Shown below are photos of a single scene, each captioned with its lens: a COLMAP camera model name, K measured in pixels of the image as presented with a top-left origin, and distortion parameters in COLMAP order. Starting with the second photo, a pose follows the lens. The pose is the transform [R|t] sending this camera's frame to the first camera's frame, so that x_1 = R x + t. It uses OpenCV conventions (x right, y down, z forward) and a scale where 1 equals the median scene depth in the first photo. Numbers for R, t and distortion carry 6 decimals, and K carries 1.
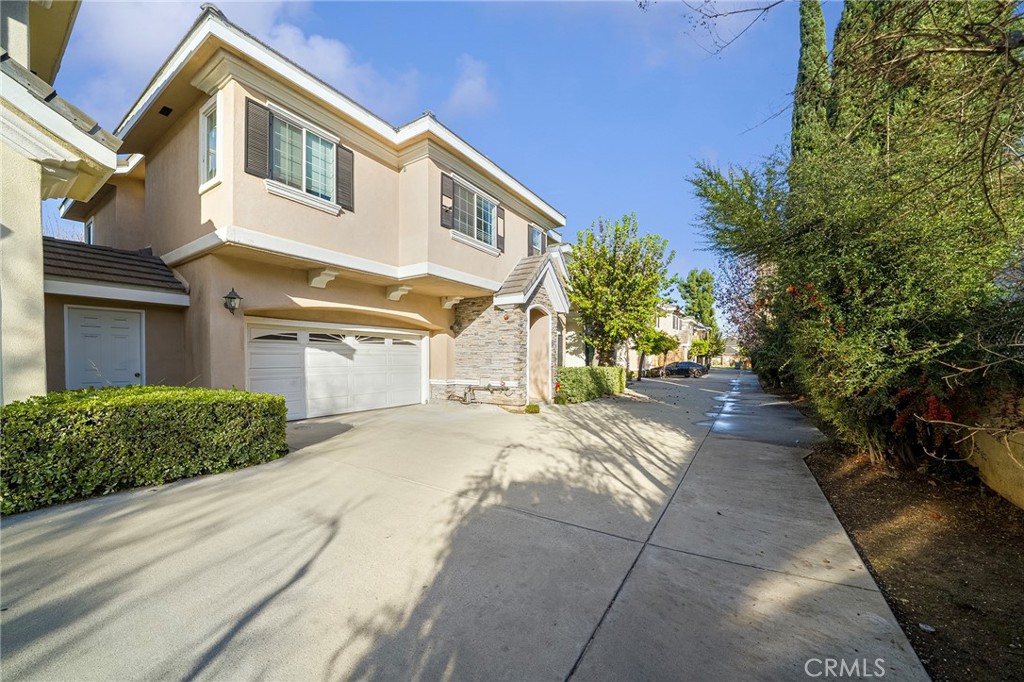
lens RADIAL K [[356.5, 0, 511.6], [0, 356.5, 363.7], [0, 0, 1]] dist [-0.000230, -0.000311]
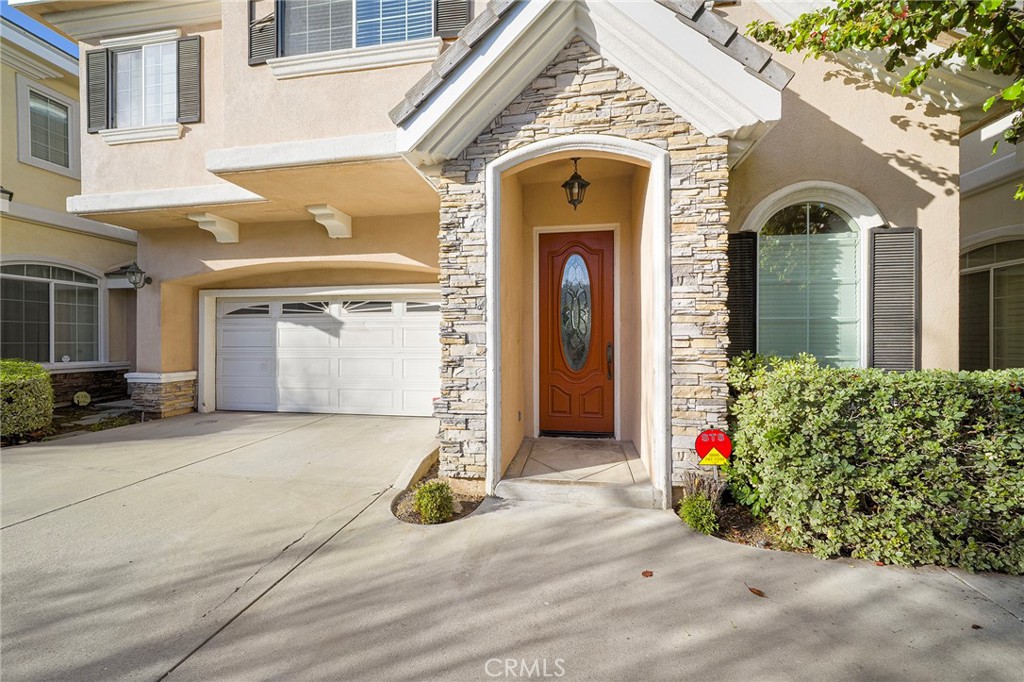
lens RADIAL K [[421.4, 0, 519.6], [0, 421.4, 334.6], [0, 0, 1]] dist [0.013105, 0.000568]
pose [[0.380165, -0.010486, -0.924859, 0.487999], [-0.011829, 0.999799, -0.016198, -0.007940], [0.924843, 0.017098, 0.379965, 1.125362]]
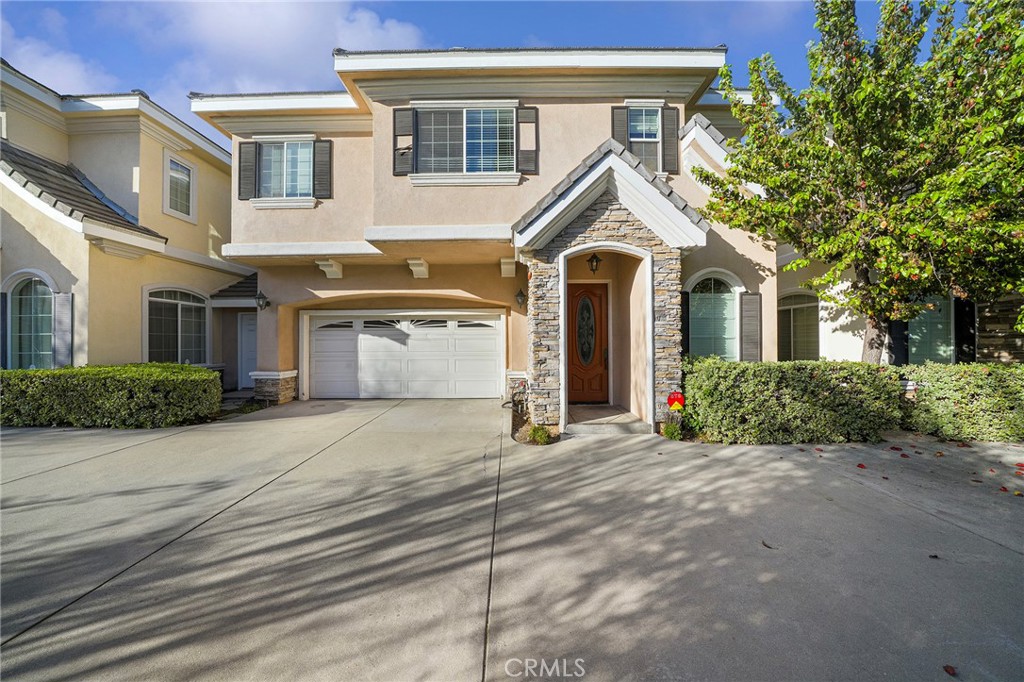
lens RADIAL K [[356.5, 0, 521.5], [0, 356.5, 335.3], [0, 0, 1]] dist [-0.000230, -0.000311]
pose [[0.534628, -0.016997, -0.844917, 0.612355], [-0.009196, 0.999622, -0.025928, -0.016520], [0.845038, 0.021632, 0.534269, 0.823224]]
